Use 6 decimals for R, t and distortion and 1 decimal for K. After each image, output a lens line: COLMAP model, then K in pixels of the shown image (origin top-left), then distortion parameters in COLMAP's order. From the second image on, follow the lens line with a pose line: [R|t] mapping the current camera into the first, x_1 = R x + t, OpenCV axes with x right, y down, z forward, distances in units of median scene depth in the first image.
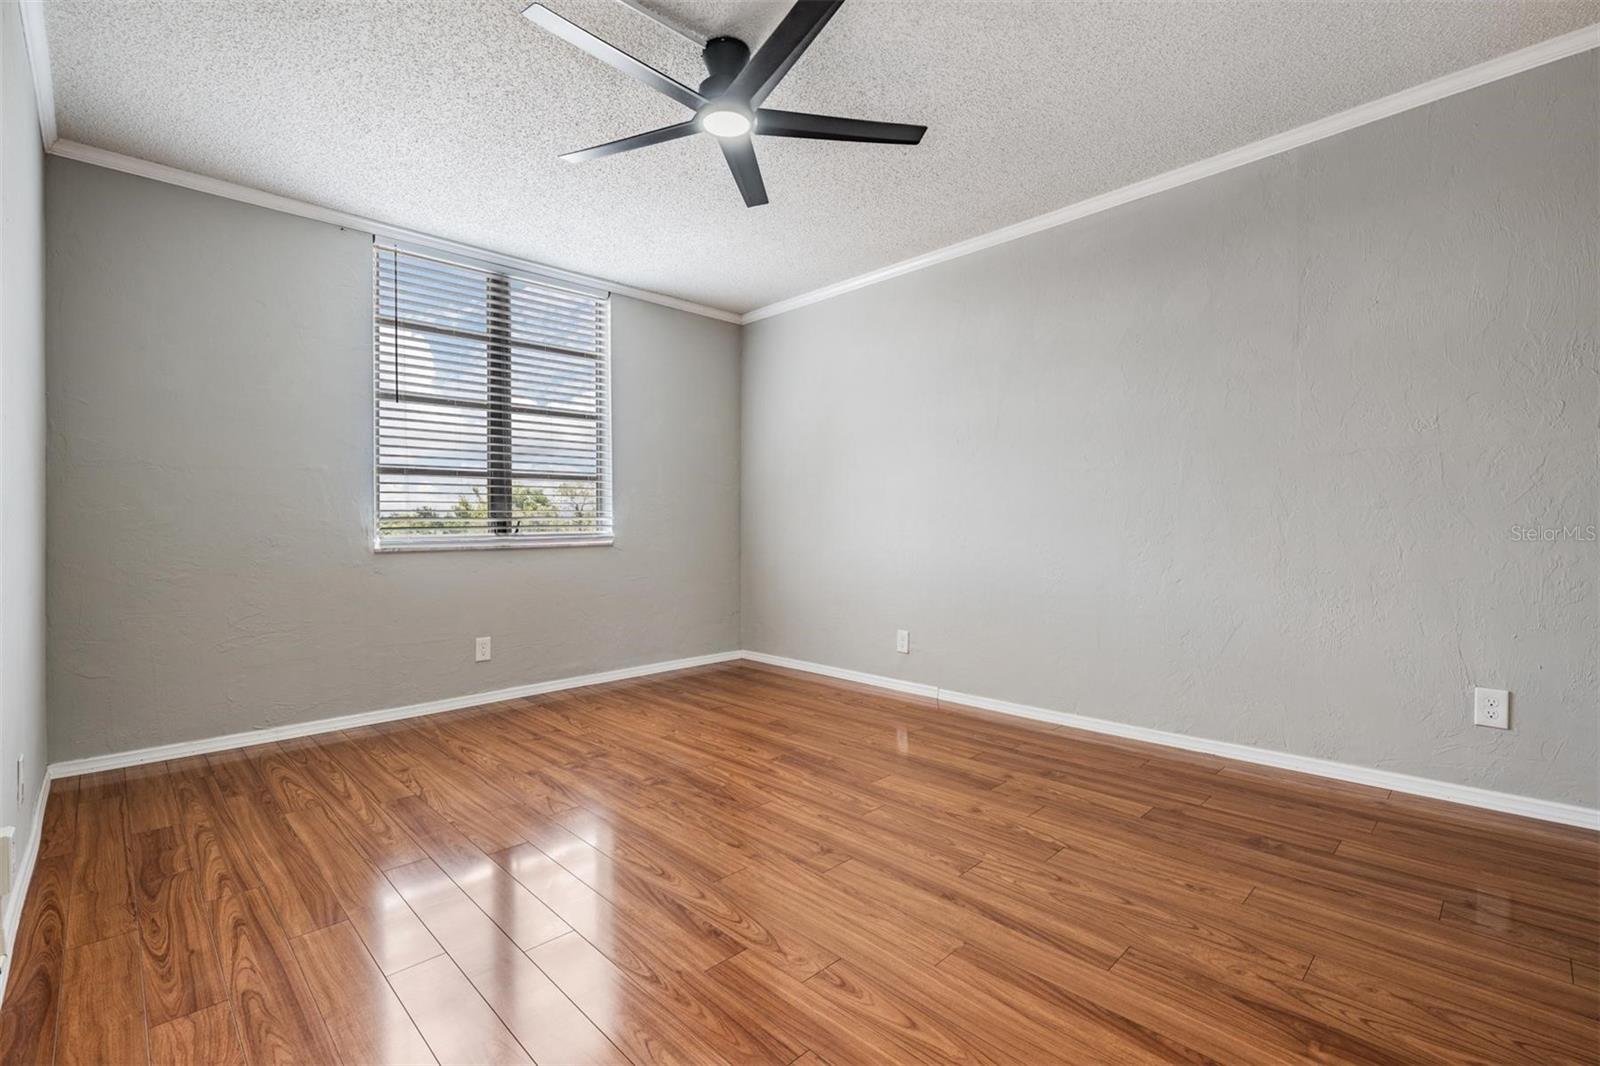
lens RADIAL K [[716.9, 0, 795.6], [0, 716.9, 527.6], [0, 0, 1]] dist [0.001434, -0.000270]
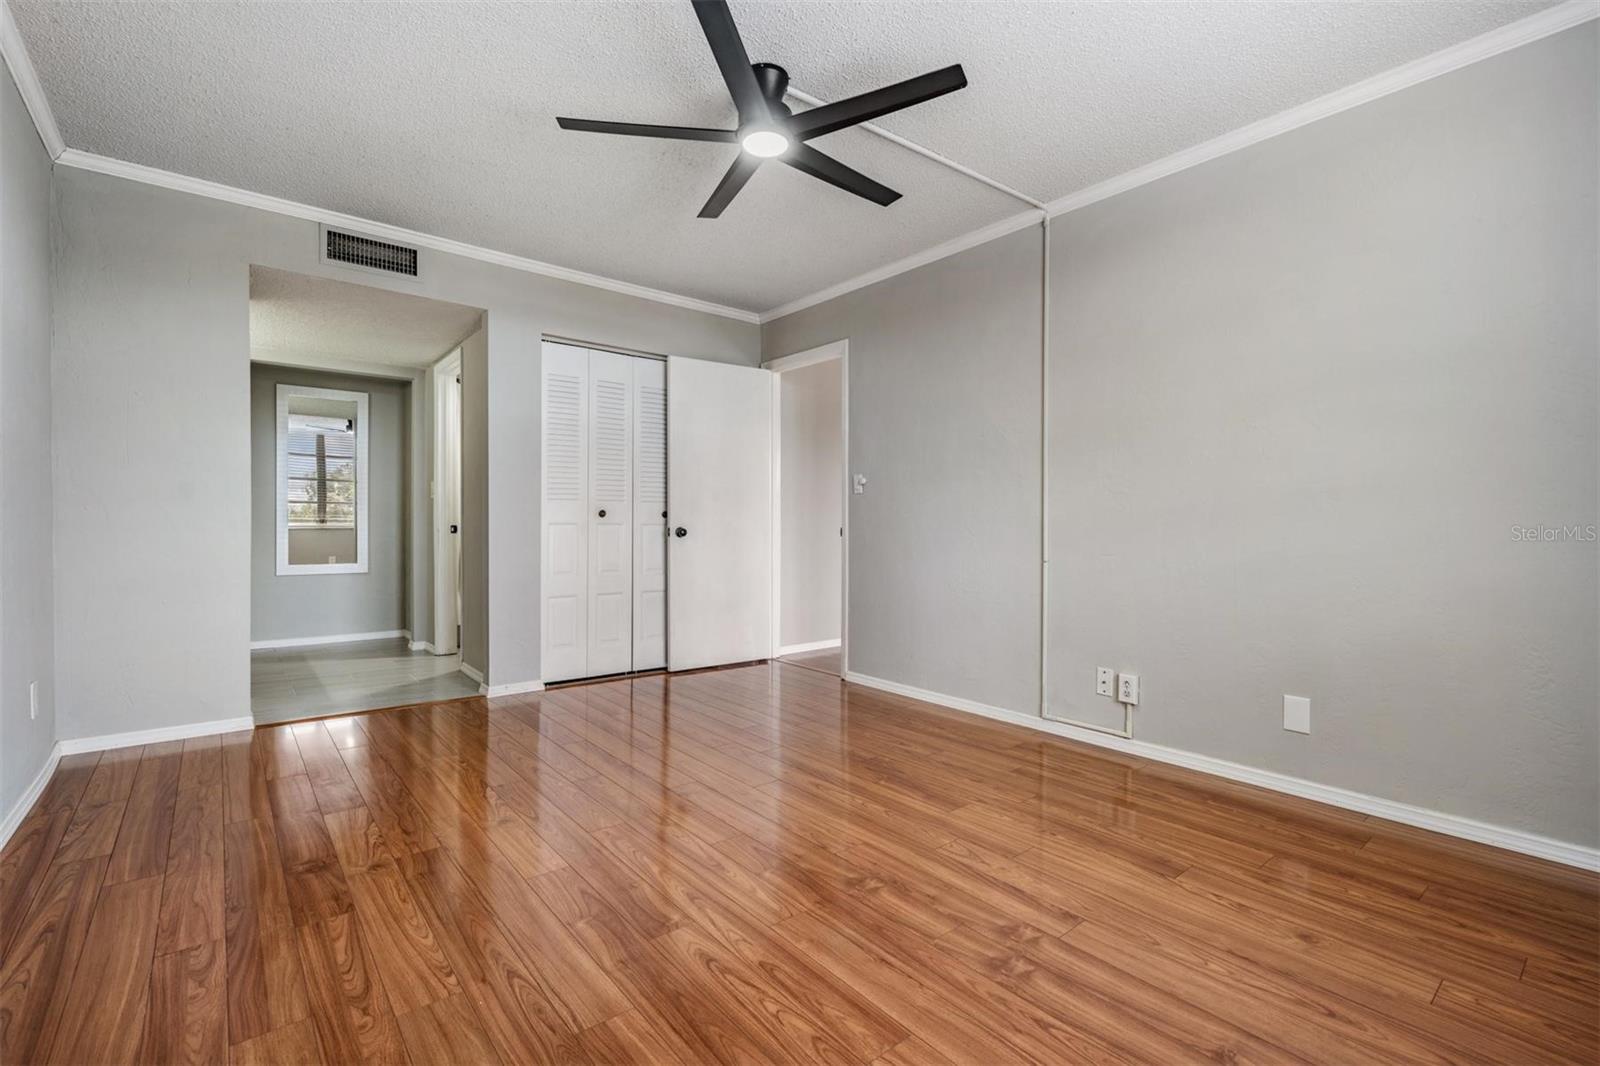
lens RADIAL K [[716.9, 0, 795.6], [0, 716.9, 527.6], [0, 0, 1]] dist [0.001434, -0.000270]
pose [[-0.996305, 0.000599, 0.085889, -0.186667], [0.001257, 0.999970, 0.007611, -0.001223], [-0.085881, 0.007691, -0.996276, 1.661399]]
